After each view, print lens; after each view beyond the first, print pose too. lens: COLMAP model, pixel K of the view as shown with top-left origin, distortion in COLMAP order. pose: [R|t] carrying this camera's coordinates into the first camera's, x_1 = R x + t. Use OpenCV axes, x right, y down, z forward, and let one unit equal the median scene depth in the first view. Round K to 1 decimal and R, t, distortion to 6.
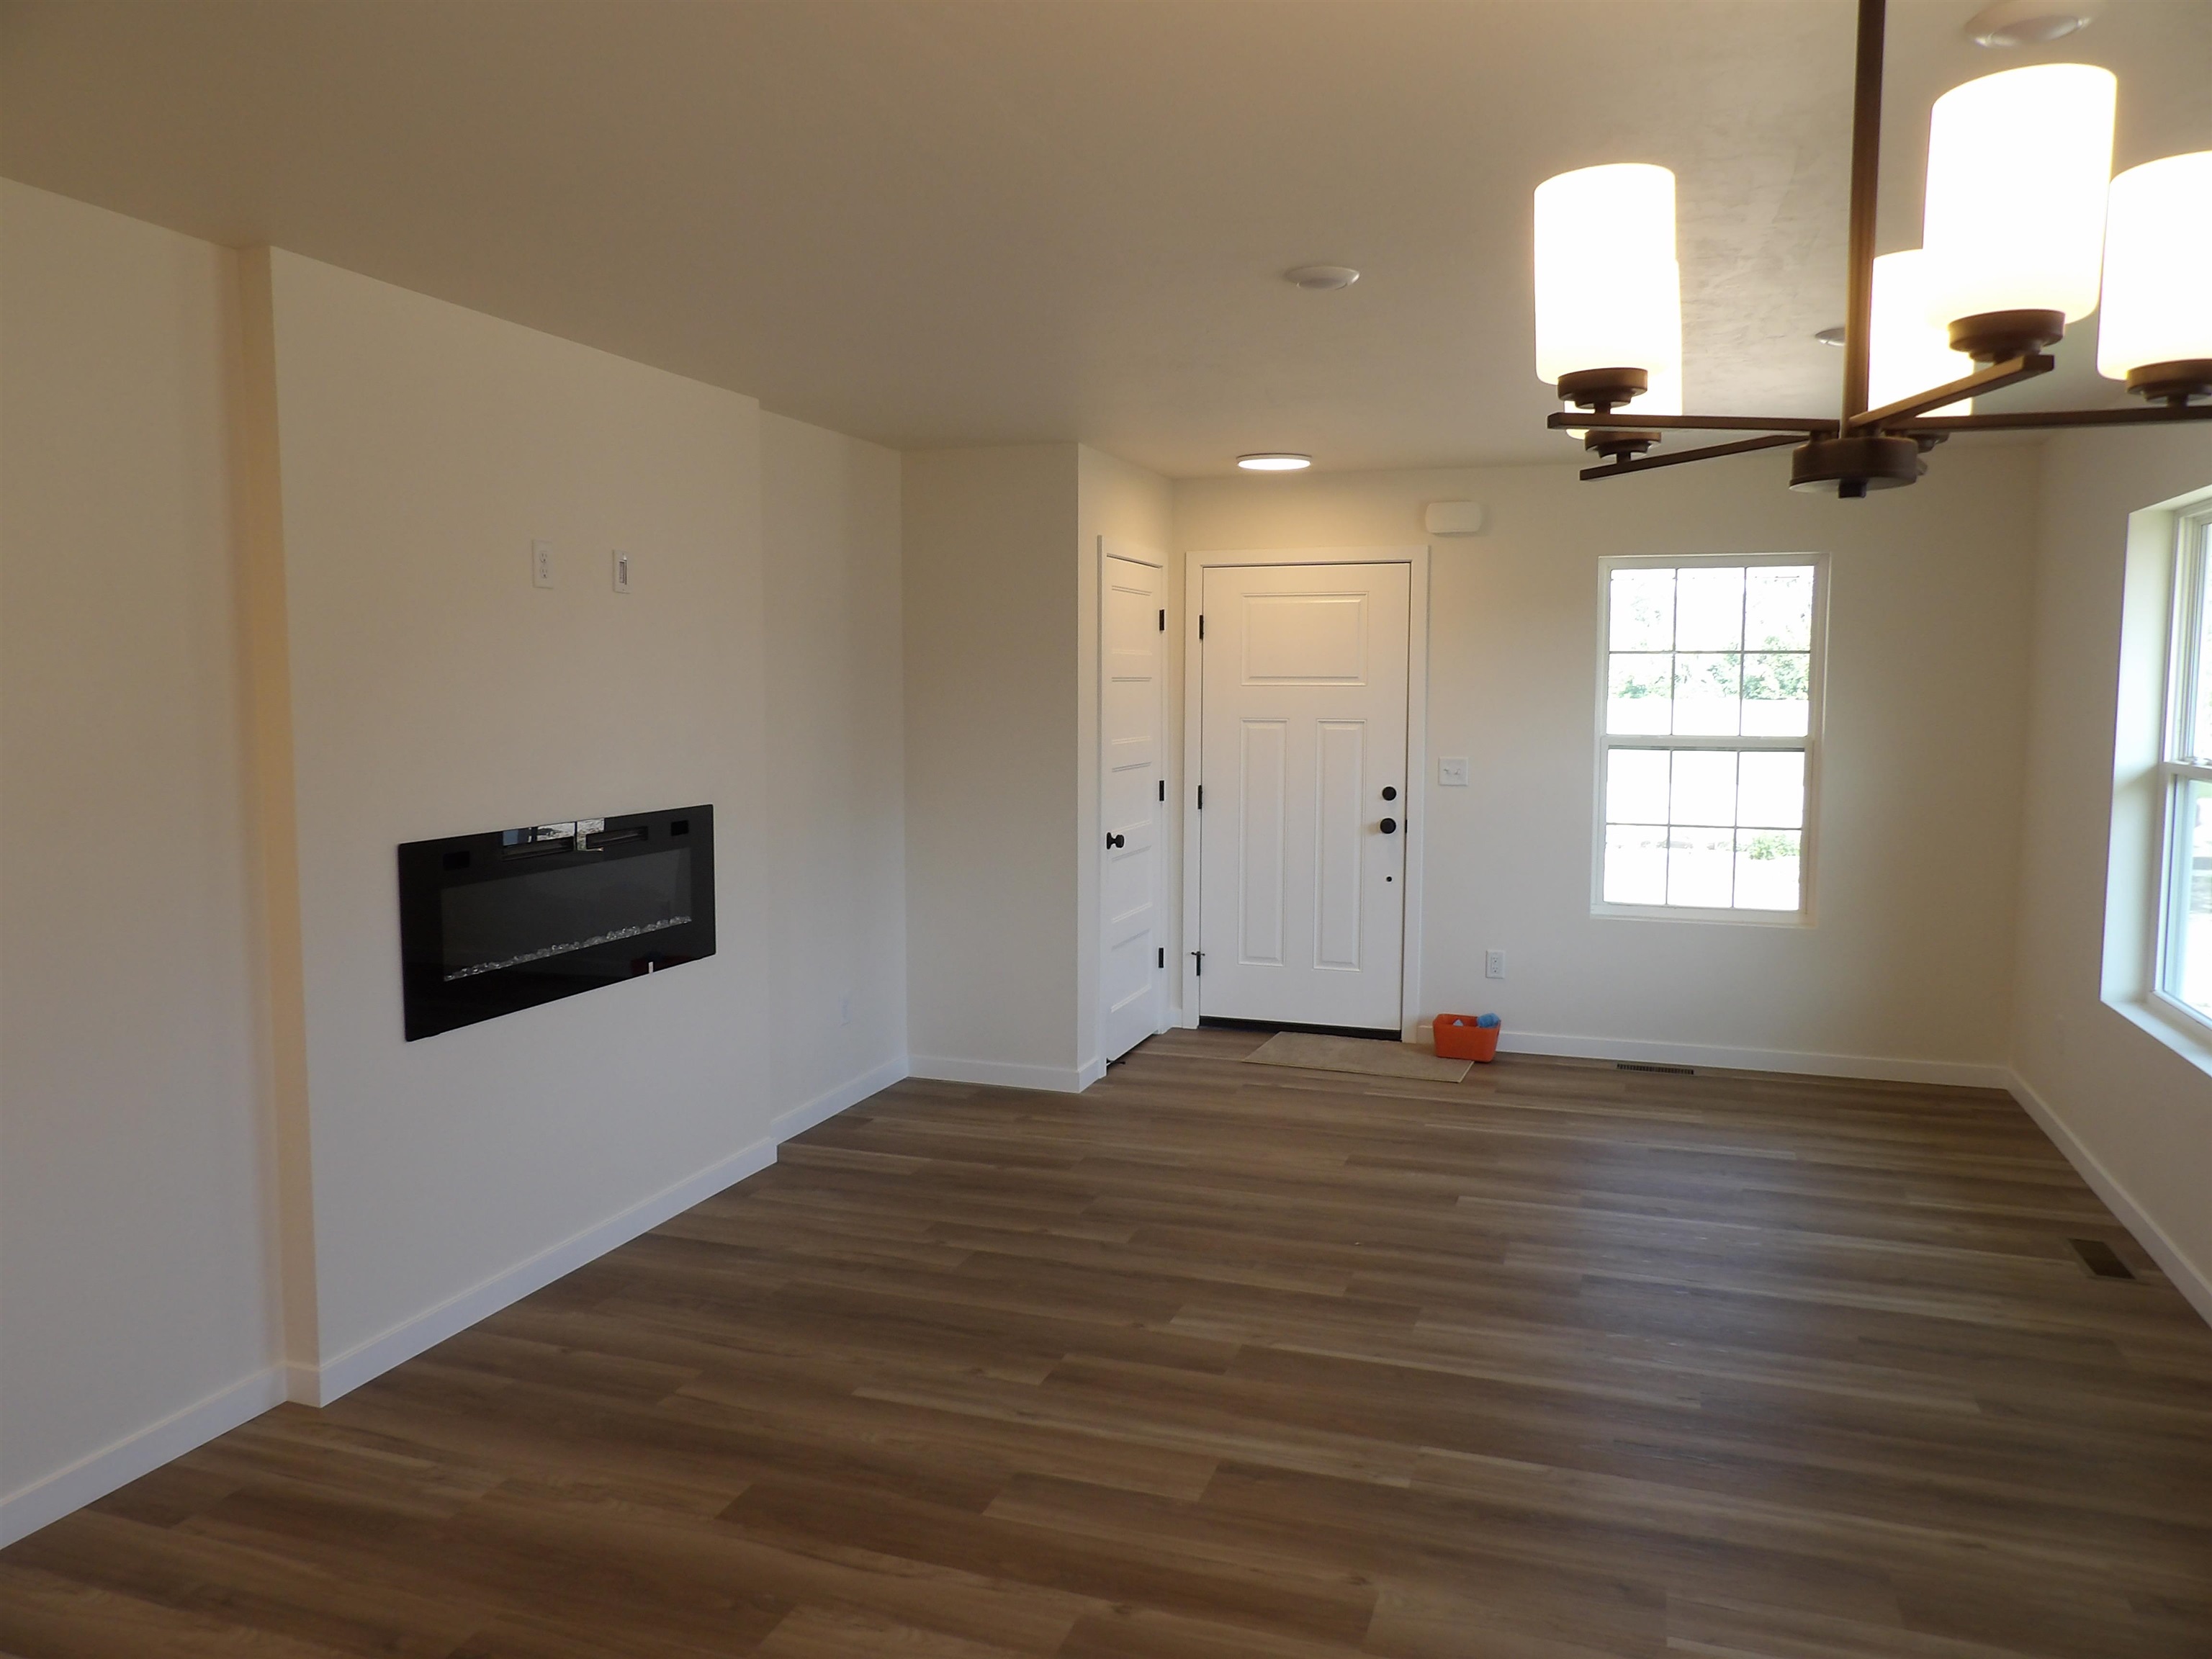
lens RADIAL K [[1551.9, 0, 1106.0], [0, 1551.9, 829.5], [0, 0, 1]] dist [-0.036350, 0.044737]
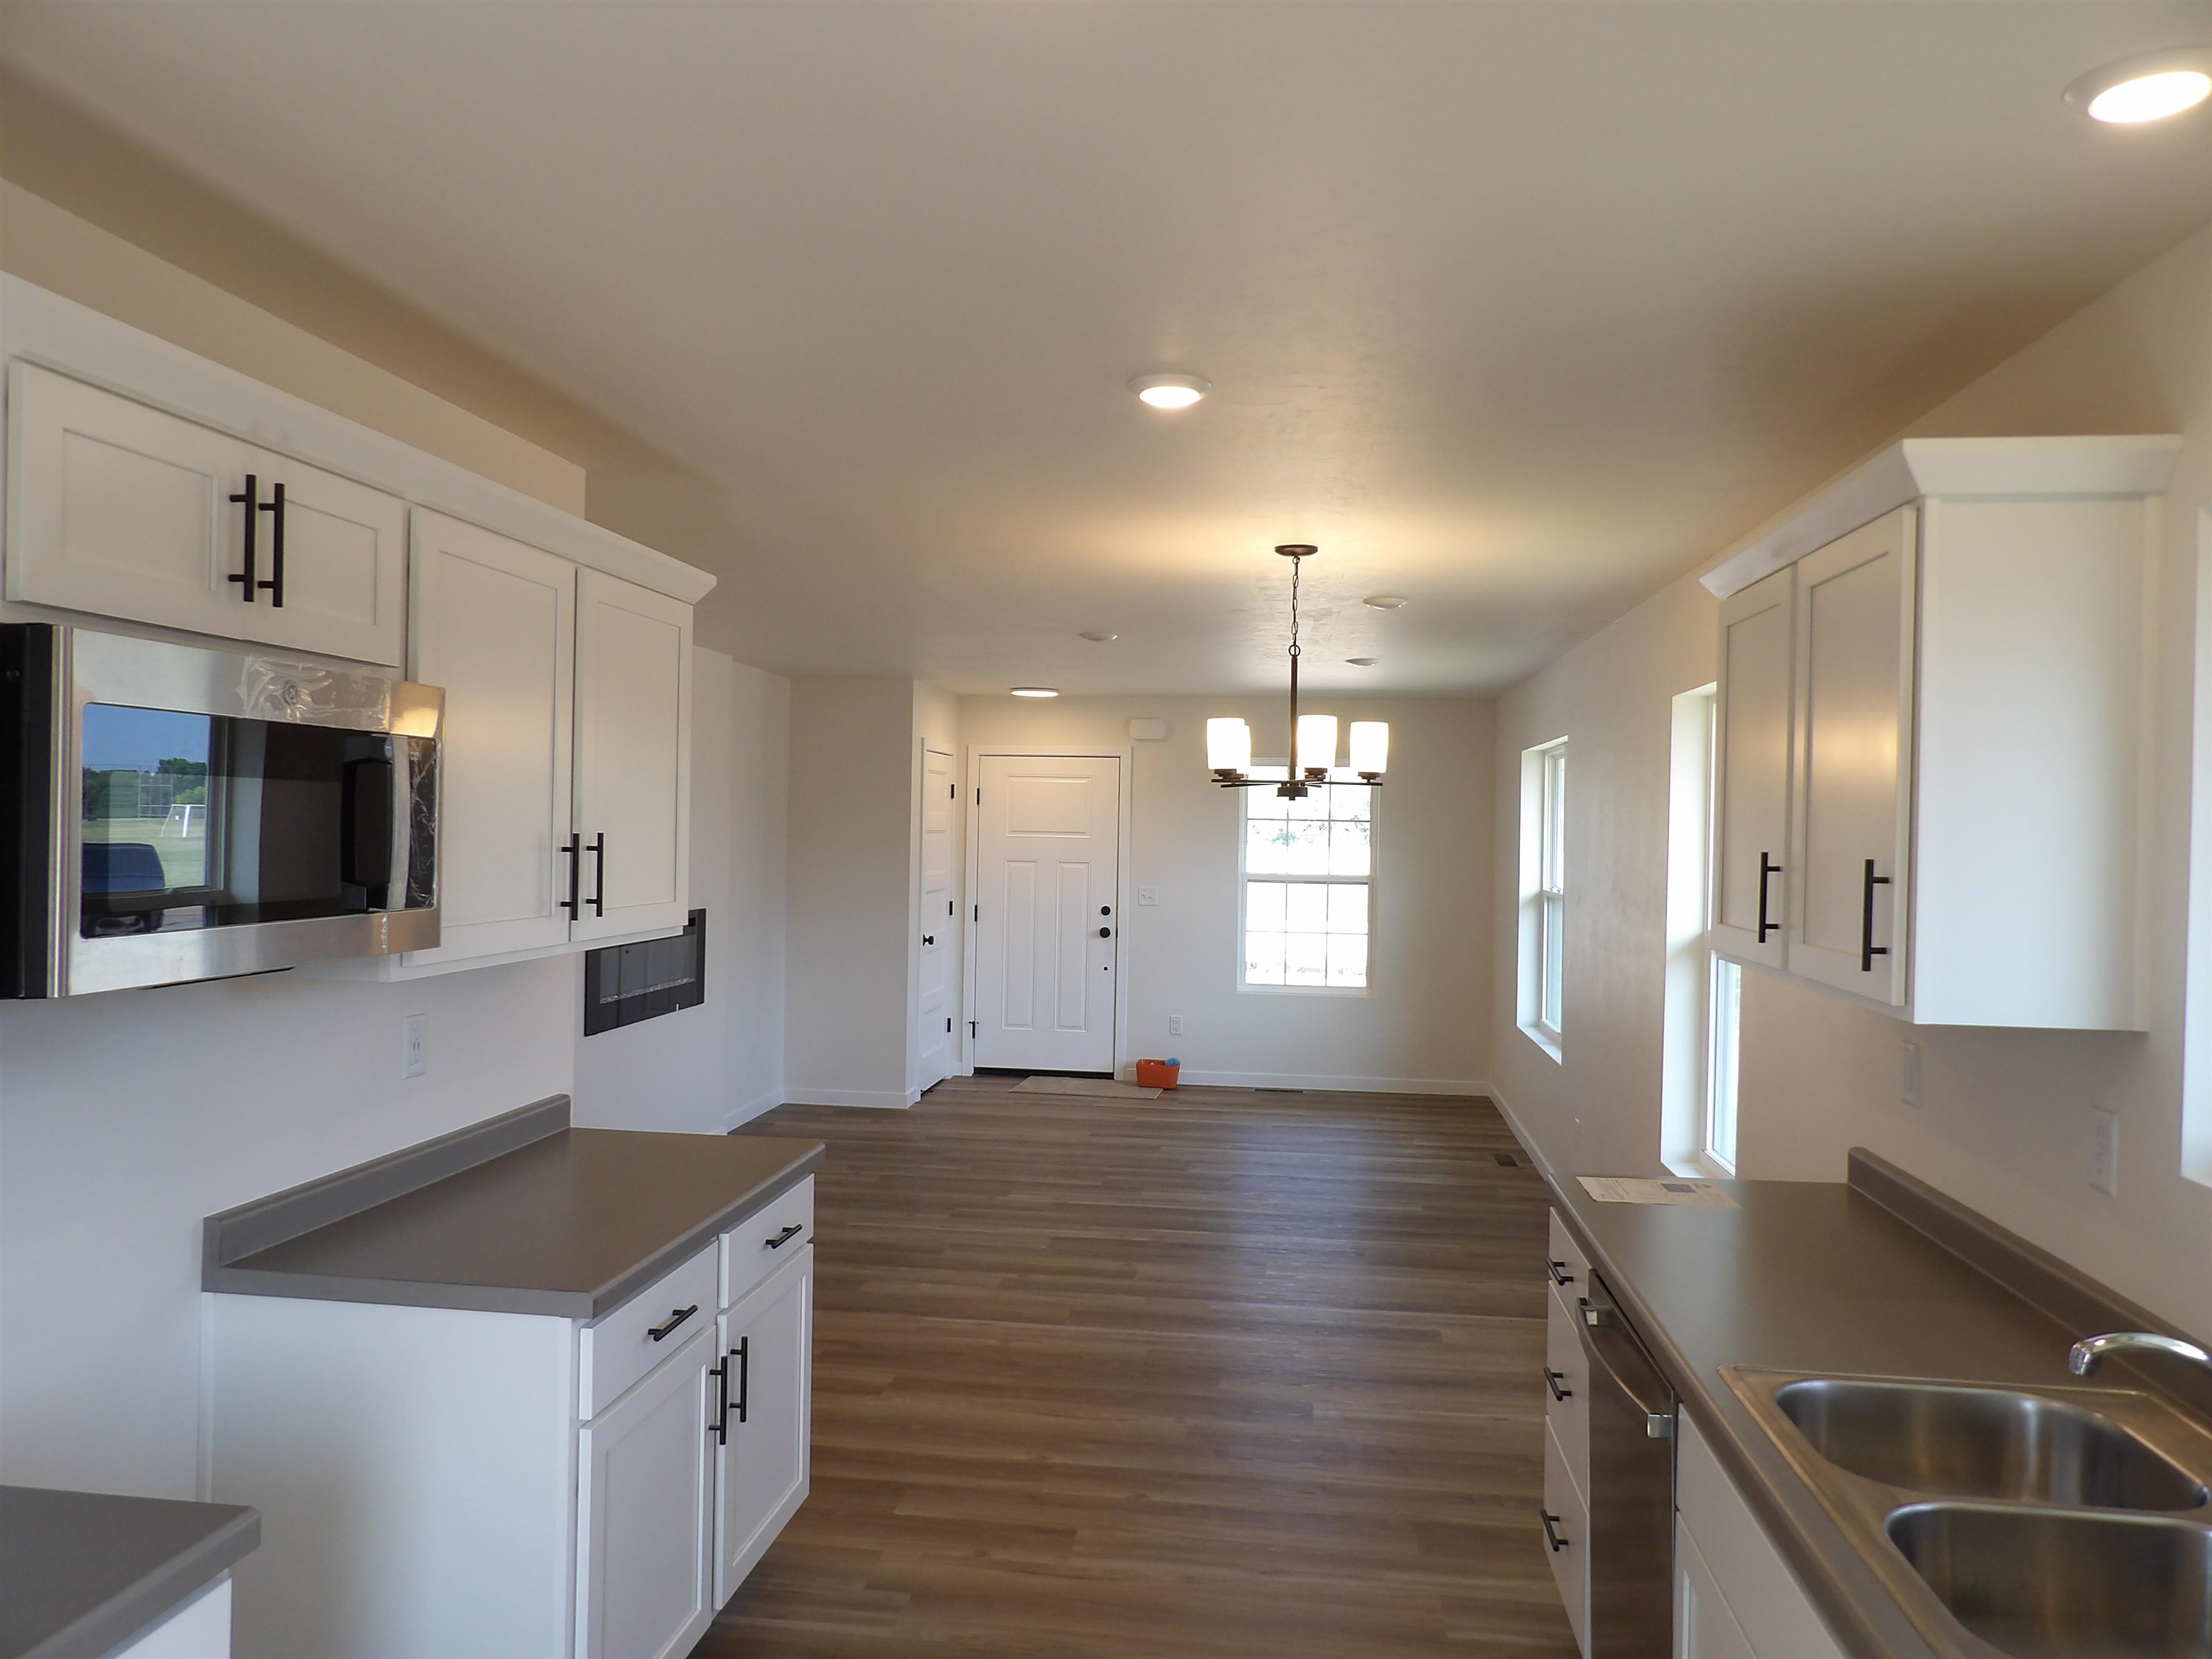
lens RADIAL K [[1551.9, 0, 1106.0], [0, 1551.9, 829.5], [0, 0, 1]] dist [-0.036350, 0.044737]
pose [[0.977295, 0.017159, 0.211189, -0.150042], [0.002087, 0.995888, -0.090573, 0.038380], [-0.211875, 0.088957, 0.973240, -0.514858]]
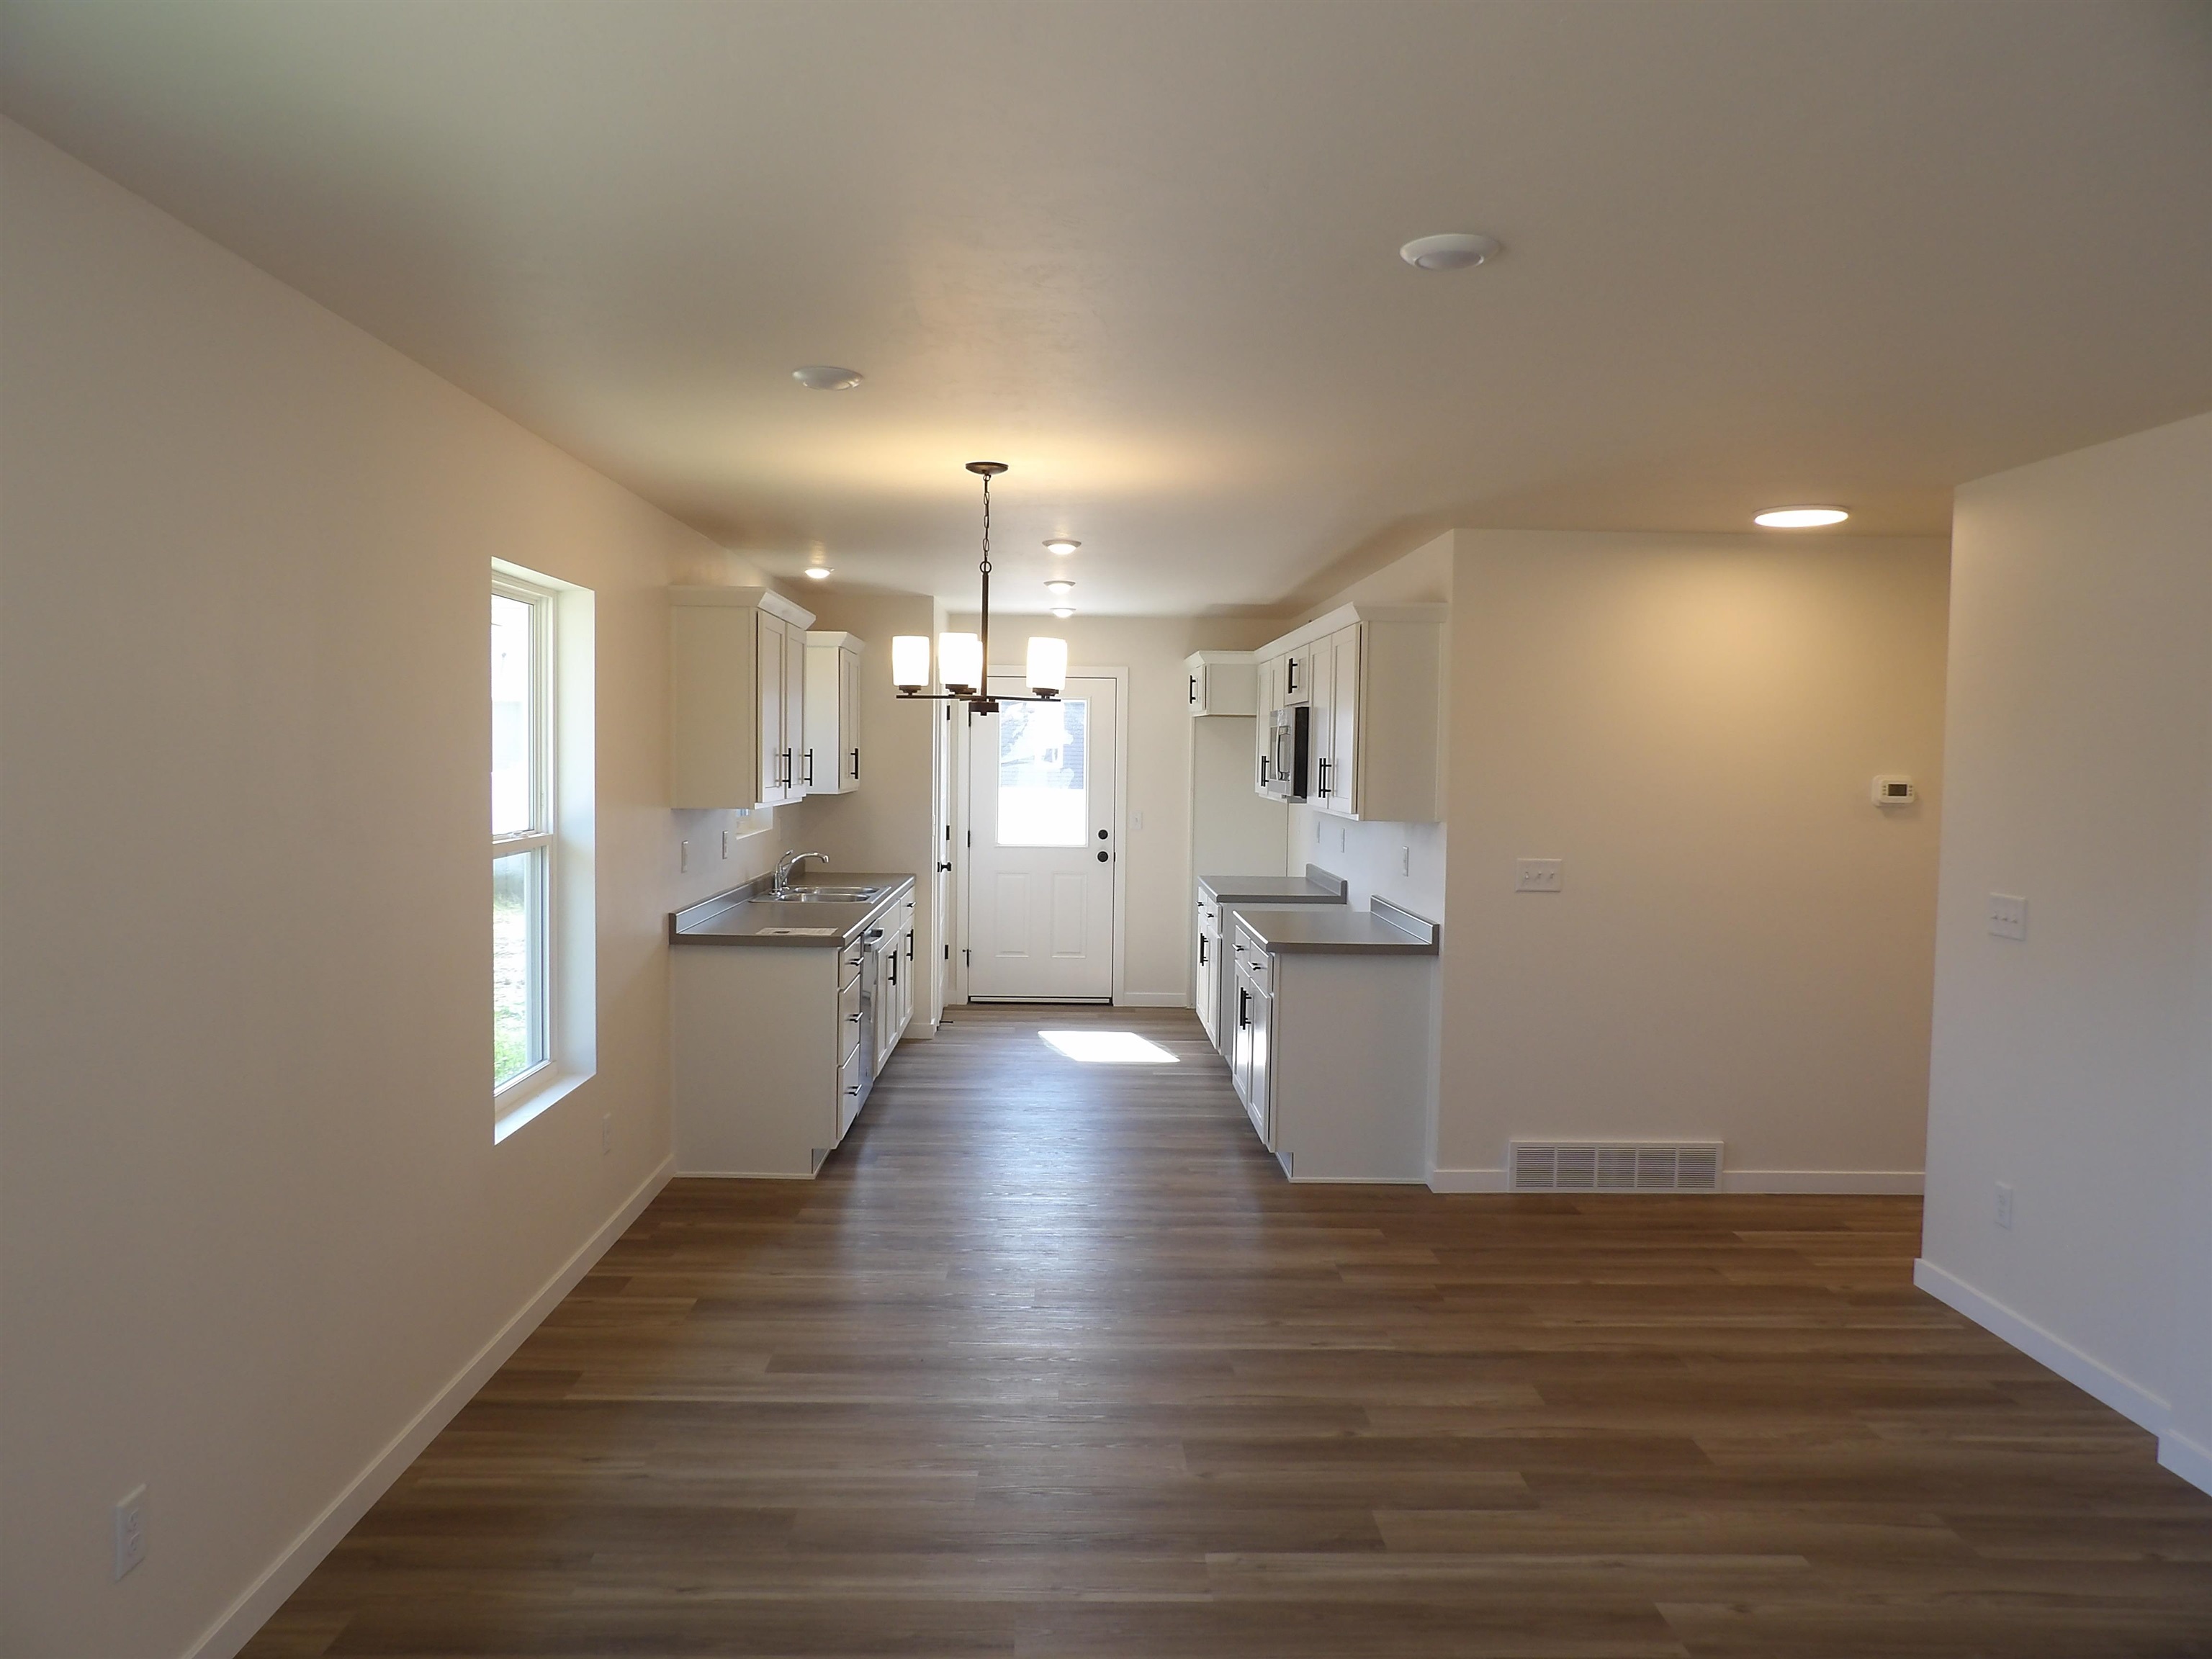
lens RADIAL K [[1551.9, 0, 1106.0], [0, 1551.9, 829.5], [0, 0, 1]] dist [-0.036350, 0.044737]
pose [[-0.932951, 0.001588, -0.360001, 0.321187], [-0.051481, 0.989124, 0.137778, -0.098096], [0.356304, 0.147073, -0.922723, 0.949526]]
